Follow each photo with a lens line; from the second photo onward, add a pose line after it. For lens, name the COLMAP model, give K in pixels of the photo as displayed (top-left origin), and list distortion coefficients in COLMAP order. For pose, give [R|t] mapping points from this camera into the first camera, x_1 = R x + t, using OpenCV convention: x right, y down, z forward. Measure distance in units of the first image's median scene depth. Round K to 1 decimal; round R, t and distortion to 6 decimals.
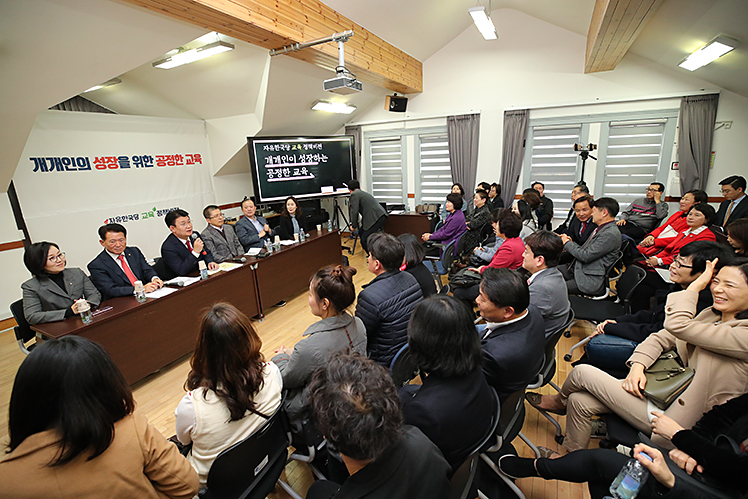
lens RADIAL K [[348.3, 0, 374.0], [0, 348.3, 249.5], [0, 0, 1]] dist [-0.000993, -0.000034]
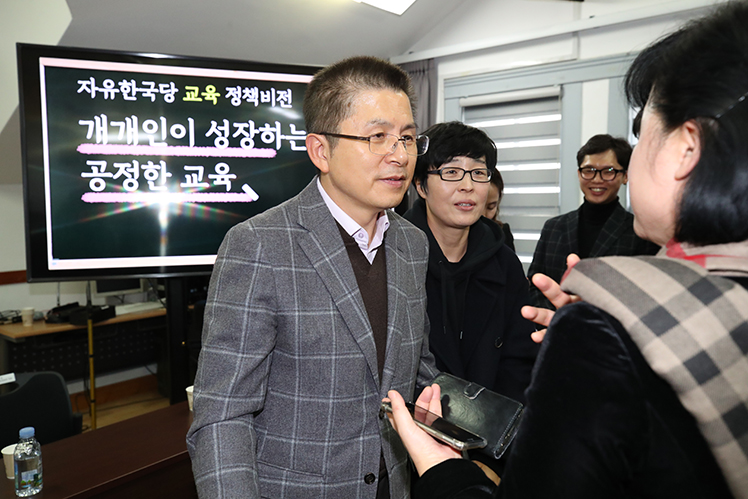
lens RADIAL K [[601.6, 0, 374.0], [0, 601.6, 249.5], [0, 0, 1]] dist [-0.002379, -0.001047]
pose [[0.982169, 0.054425, -0.179951, 0.019383], [-0.086435, 0.980742, -0.175142, -0.088208], [0.166954, 0.187573, 0.967958, 0.552642]]
